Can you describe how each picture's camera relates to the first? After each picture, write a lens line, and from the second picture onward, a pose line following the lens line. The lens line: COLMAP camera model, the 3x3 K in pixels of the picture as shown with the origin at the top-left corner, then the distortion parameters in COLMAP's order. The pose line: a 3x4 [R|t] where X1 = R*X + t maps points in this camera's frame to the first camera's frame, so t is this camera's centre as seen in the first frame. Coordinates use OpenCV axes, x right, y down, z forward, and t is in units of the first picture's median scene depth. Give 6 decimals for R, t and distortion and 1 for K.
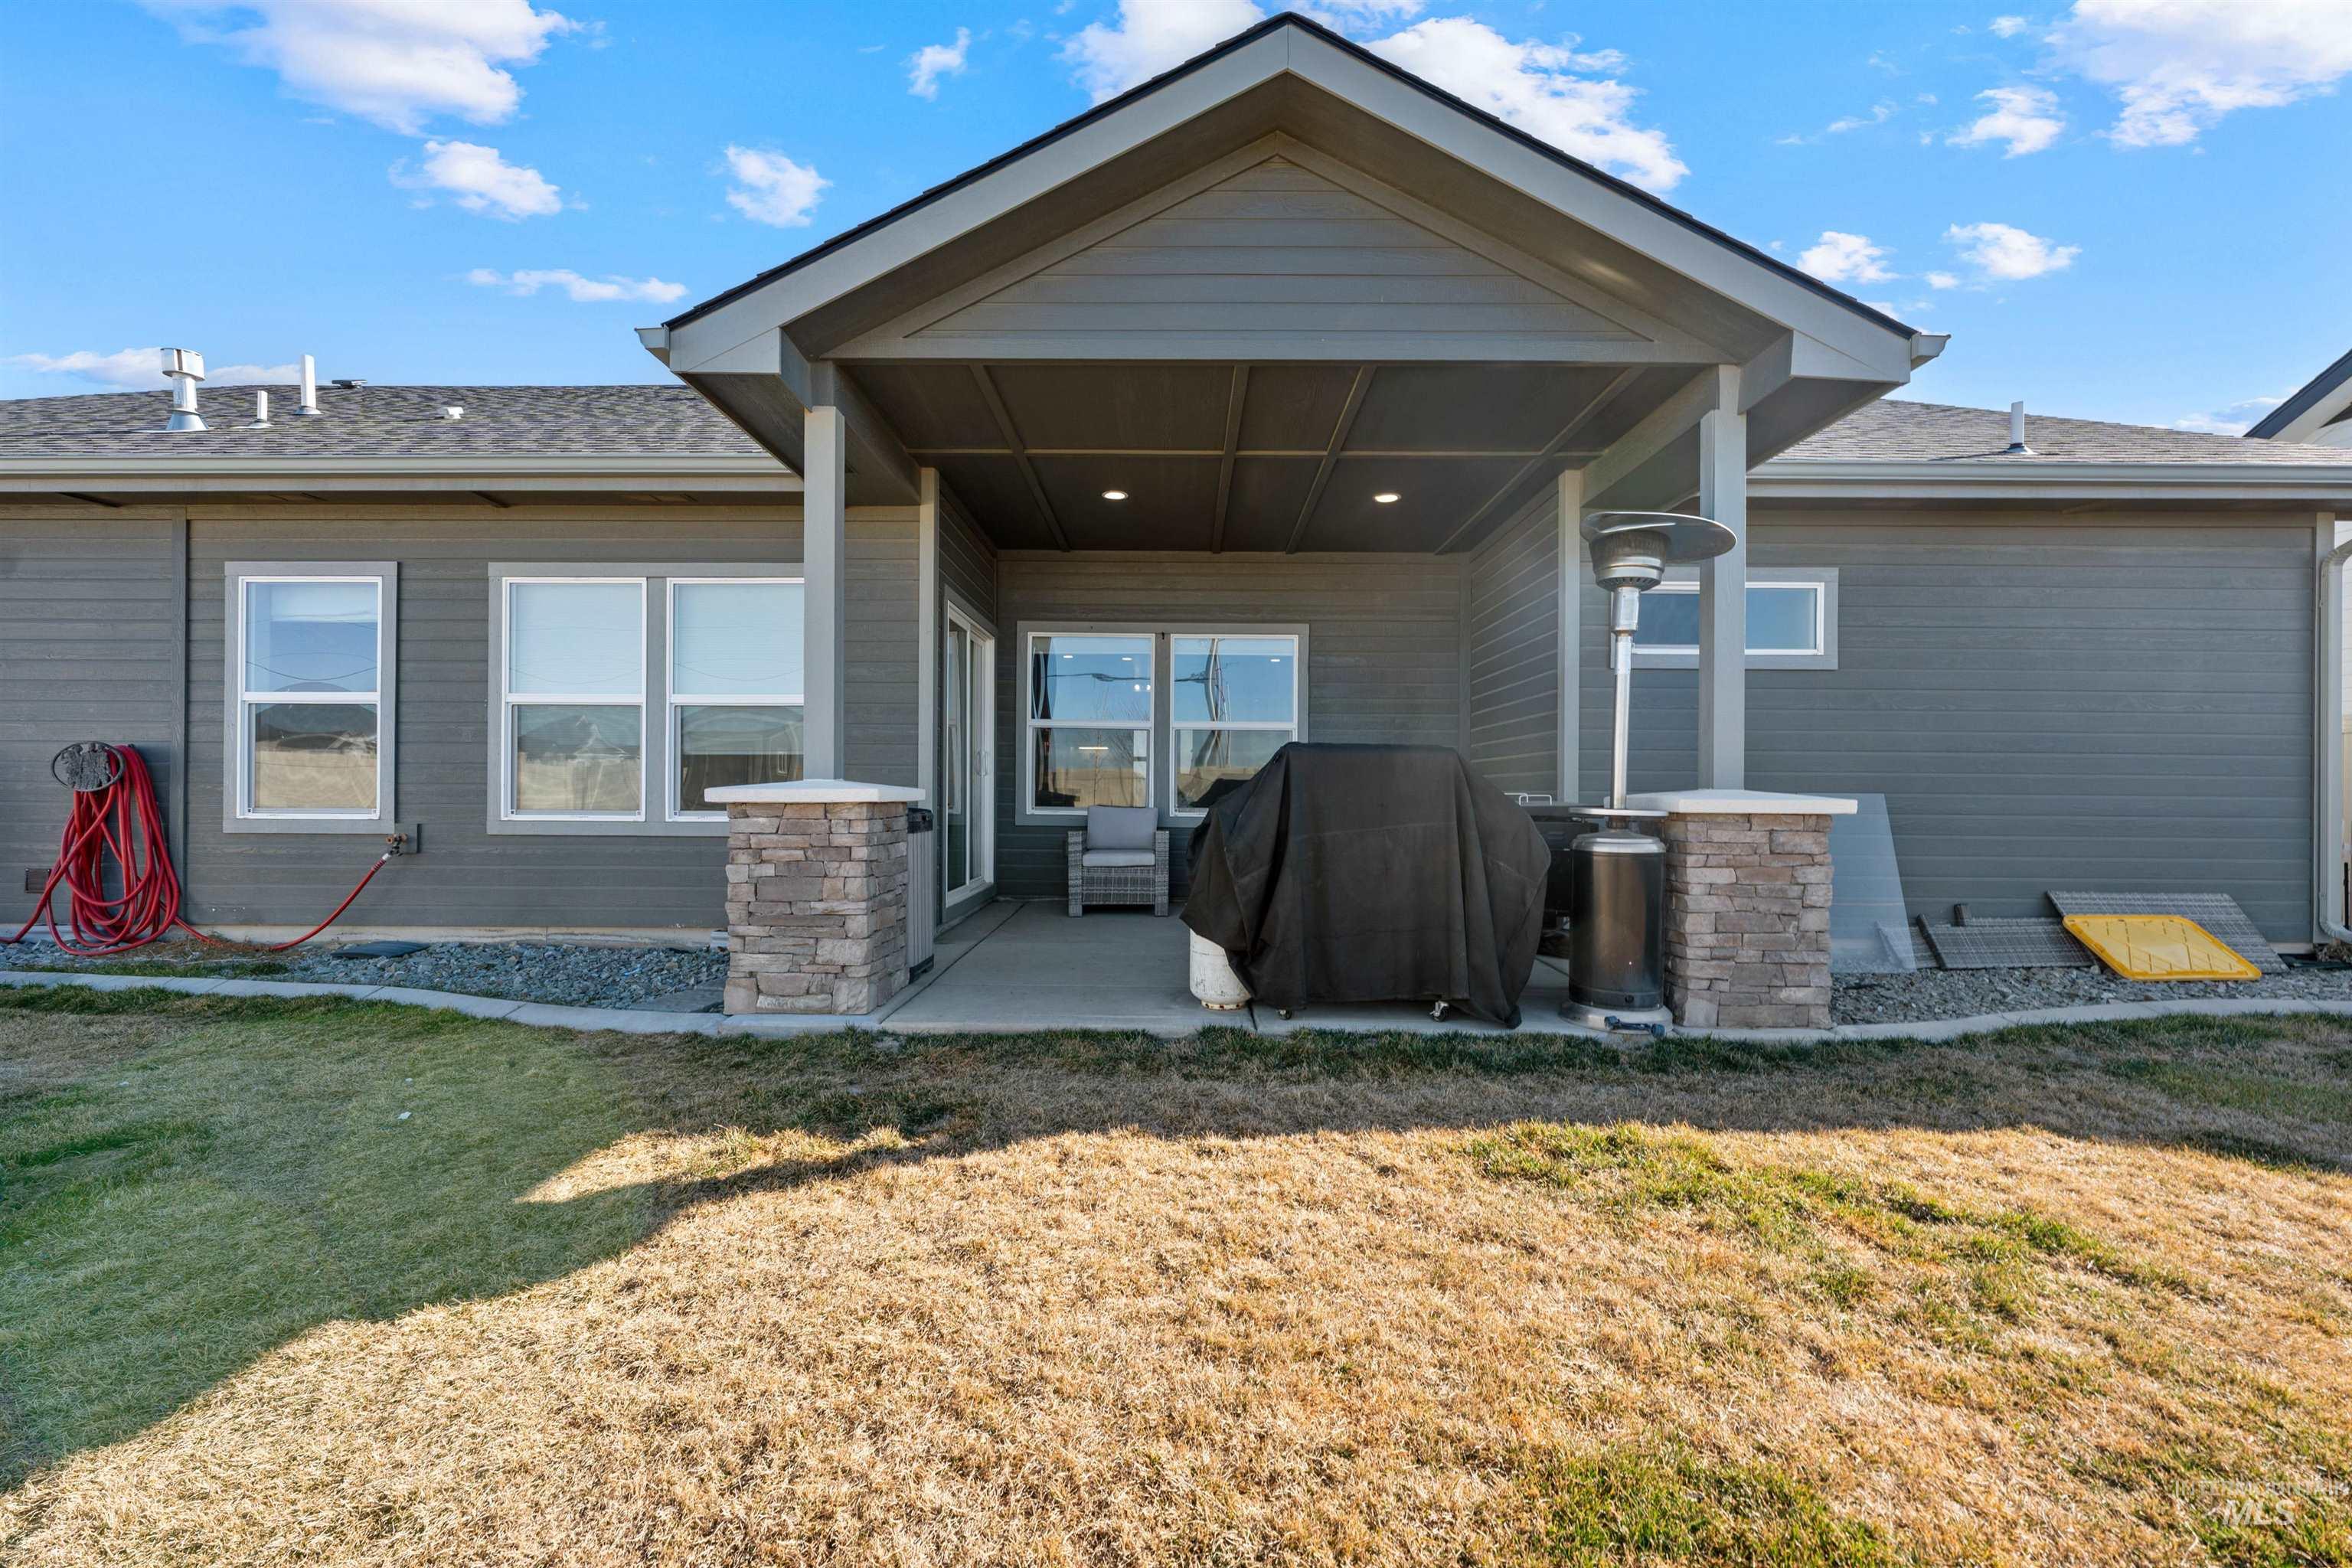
lens RADIAL K [[940.7, 0, 1163.4], [0, 940.7, 790.4], [0, 0, 1]] dist [-0.002059, -0.000253]
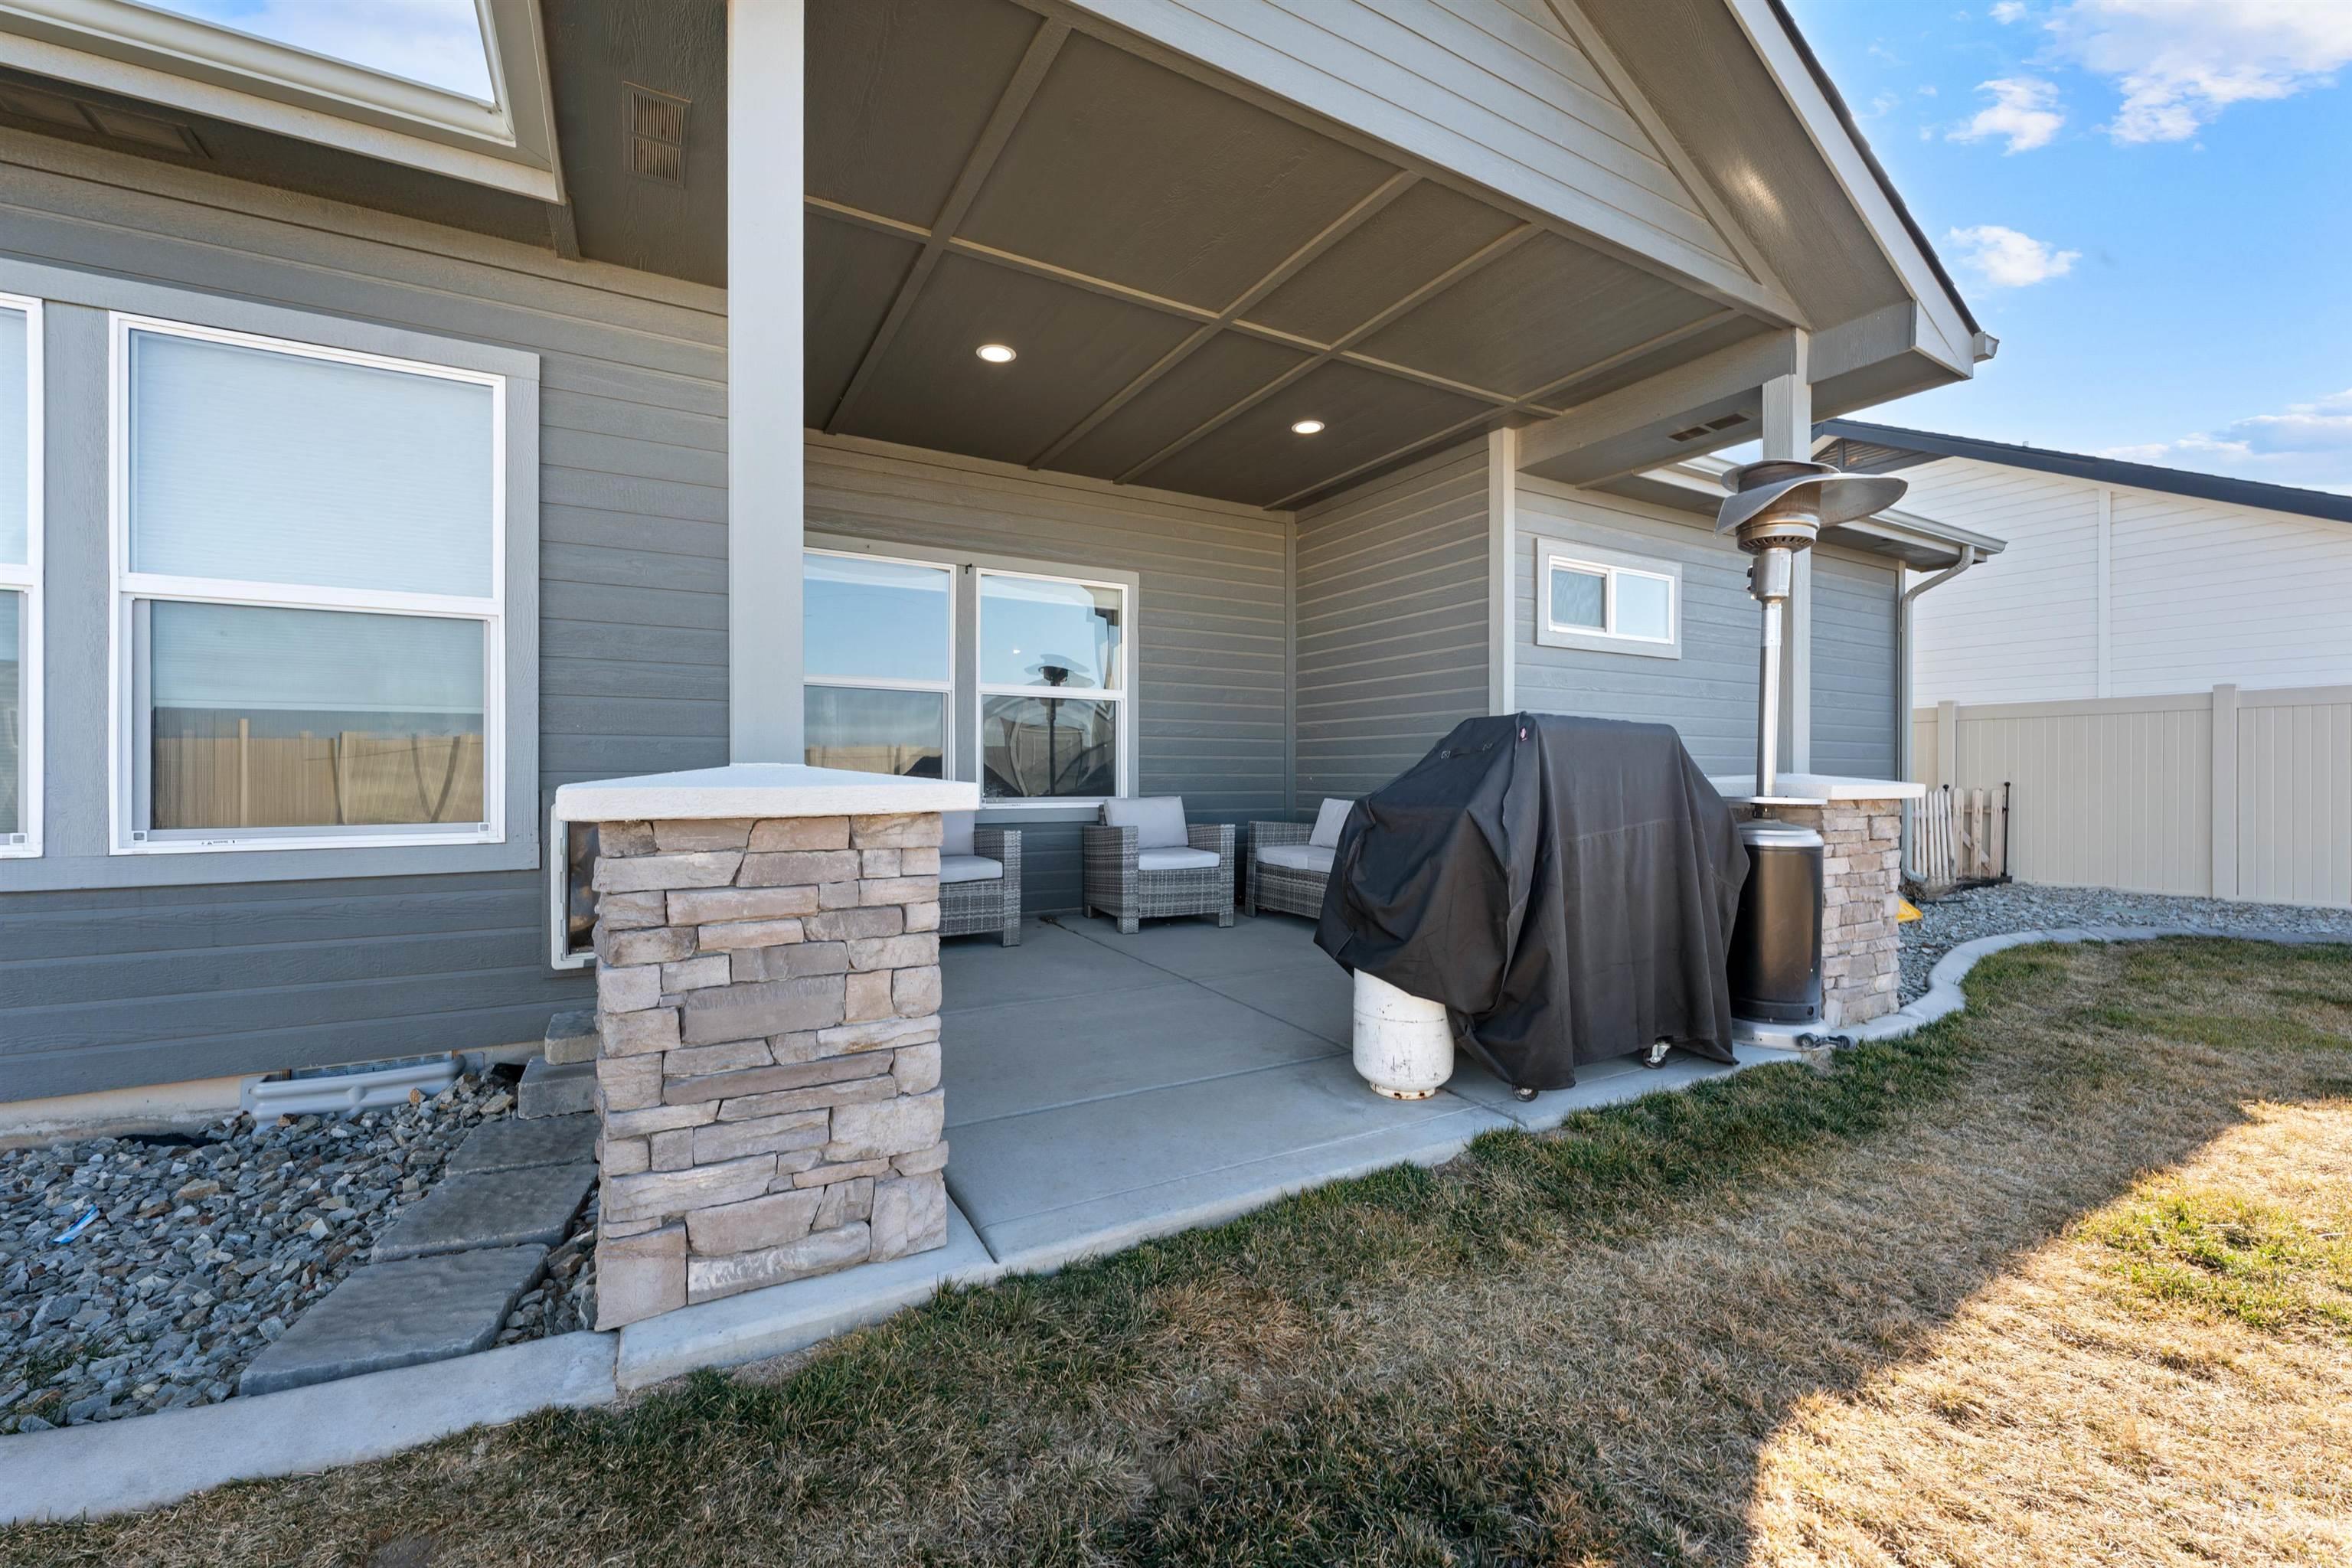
lens RADIAL K [[940.7, 0, 1174.7], [0, 940.7, 775.8], [0, 0, 1]] dist [-0.002059, -0.000253]
pose [[0.864860, -0.007290, 0.501960, -0.453599], [0.003985, 0.999963, 0.007656, -0.008829], [-0.501997, -0.004620, 0.864857, 0.516372]]
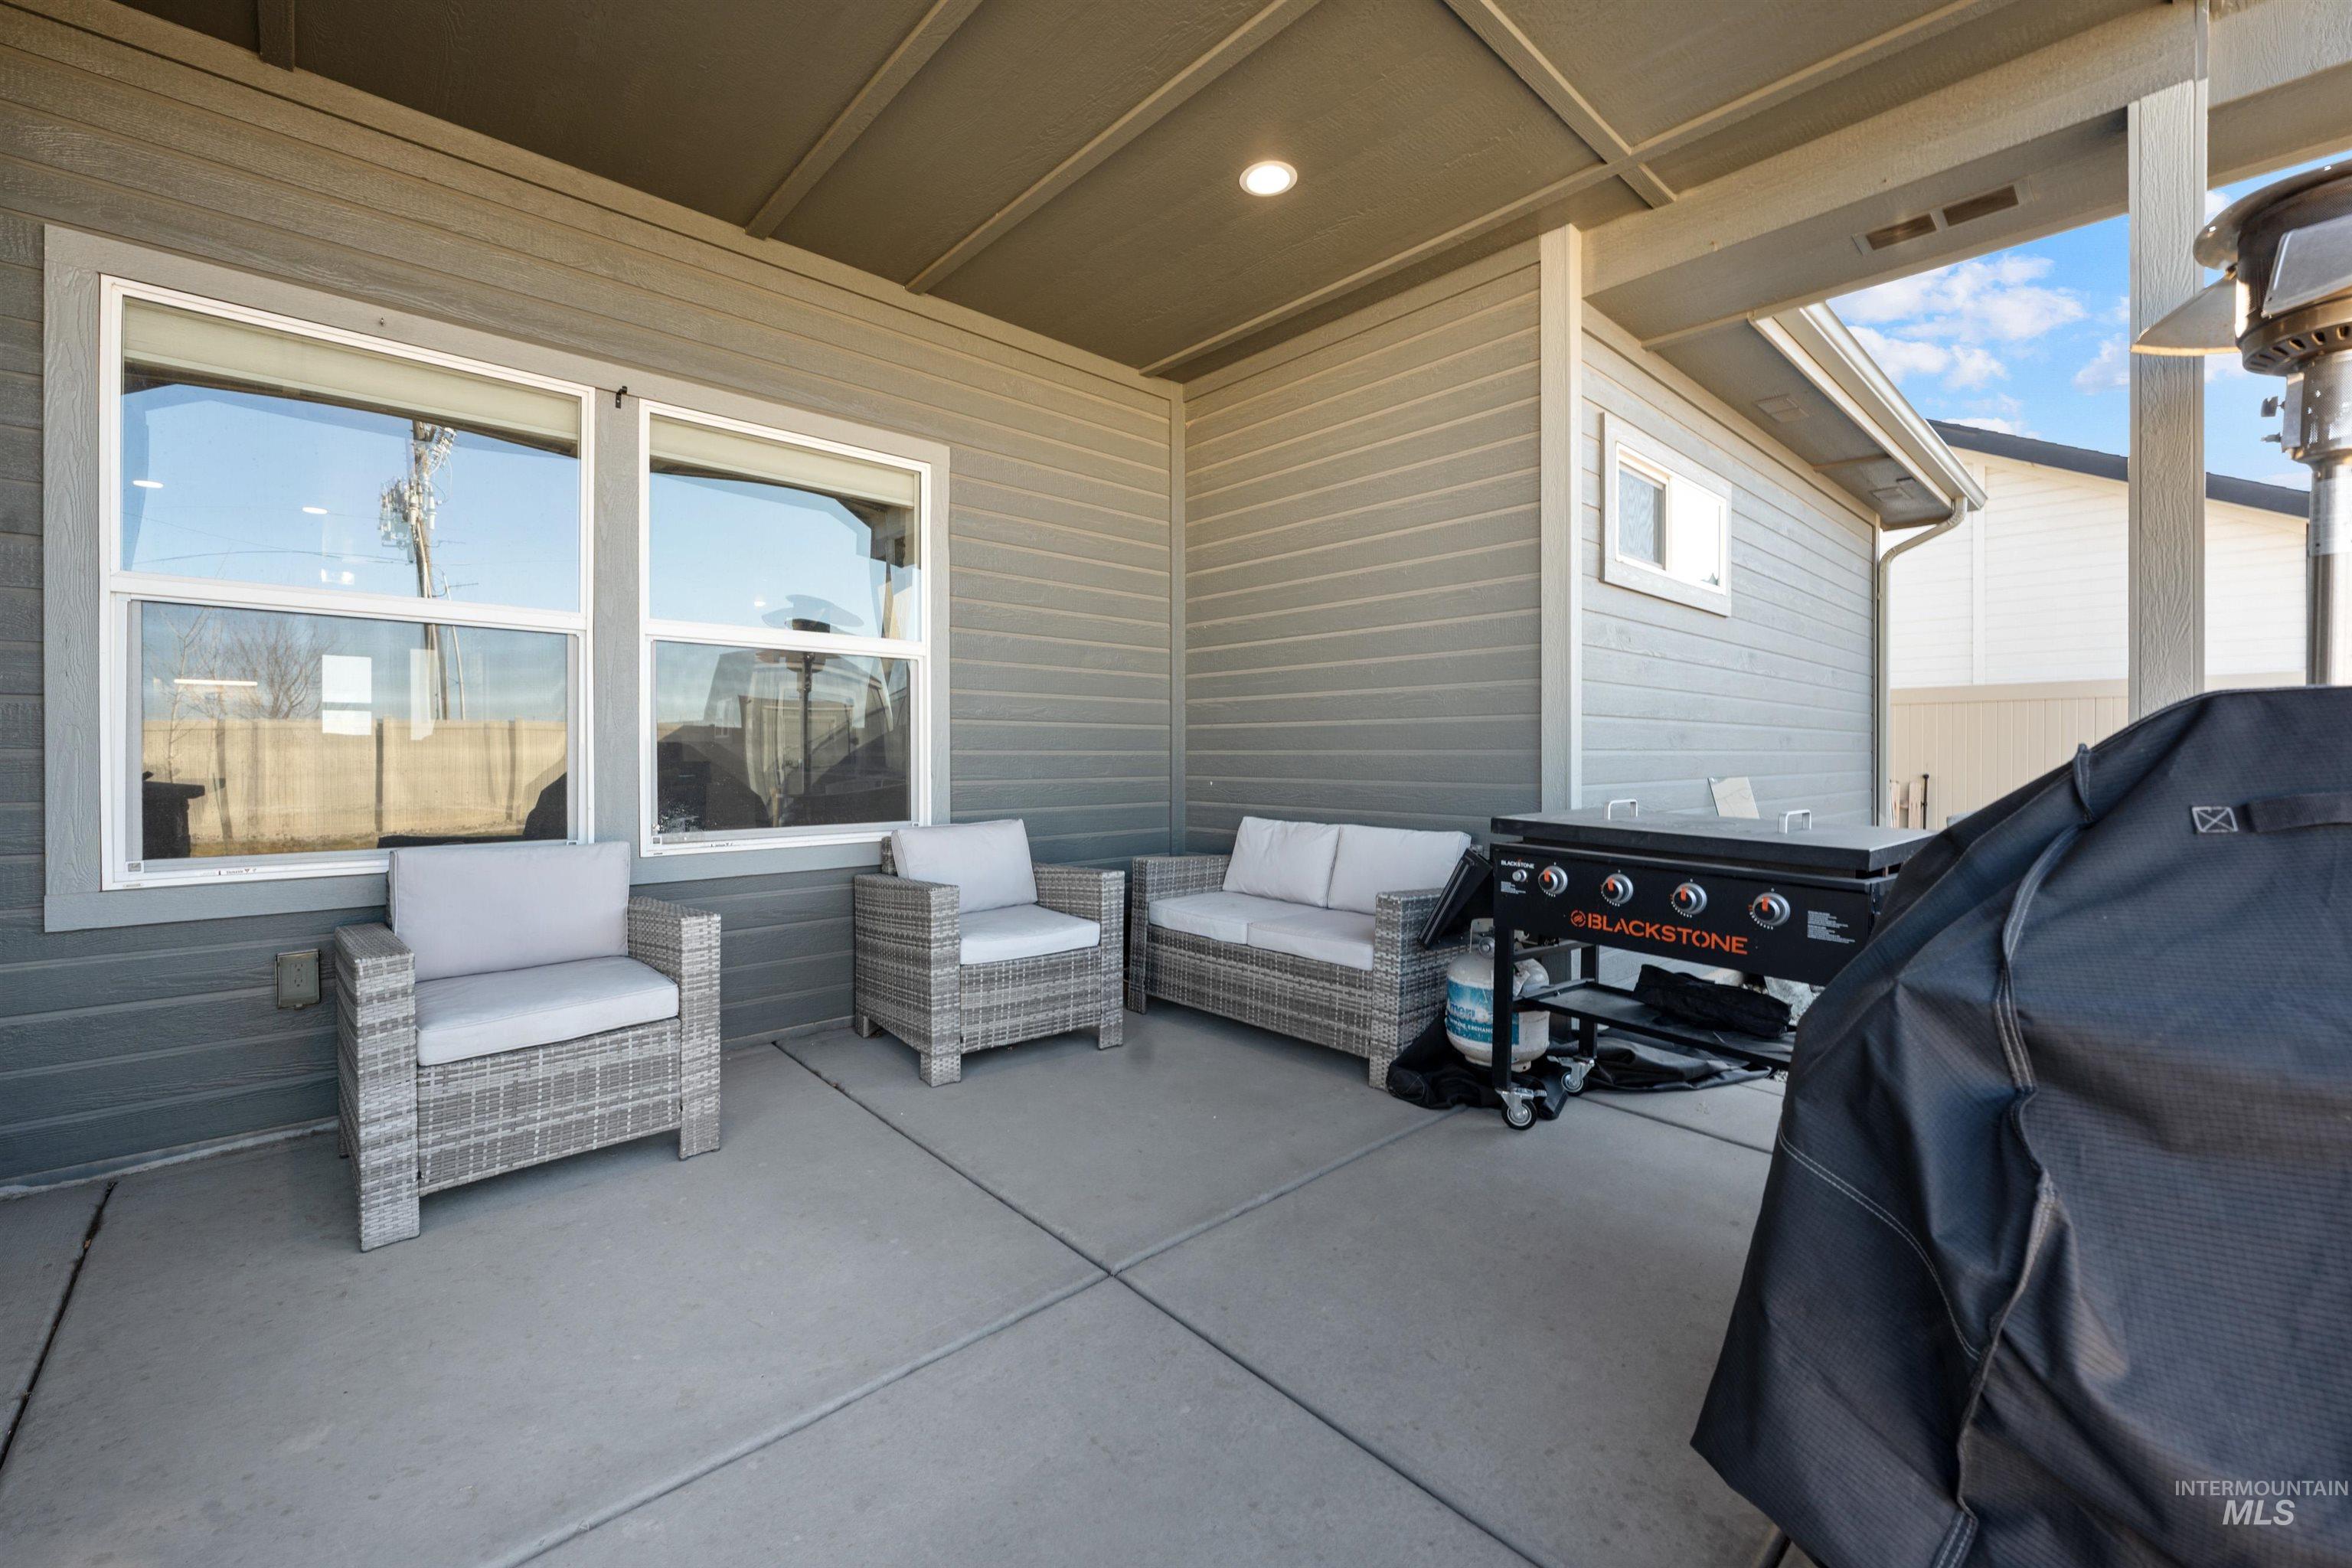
lens RADIAL K [[940.7, 0, 1176.8], [0, 940.7, 759.5], [0, 0, 1]] dist [-0.002059, -0.000253]
pose [[0.722646, -0.014043, 0.691075, -0.202608], [0.005080, 0.999875, 0.015006, -0.036731], [-0.691199, -0.007334, 0.722627, 1.070085]]
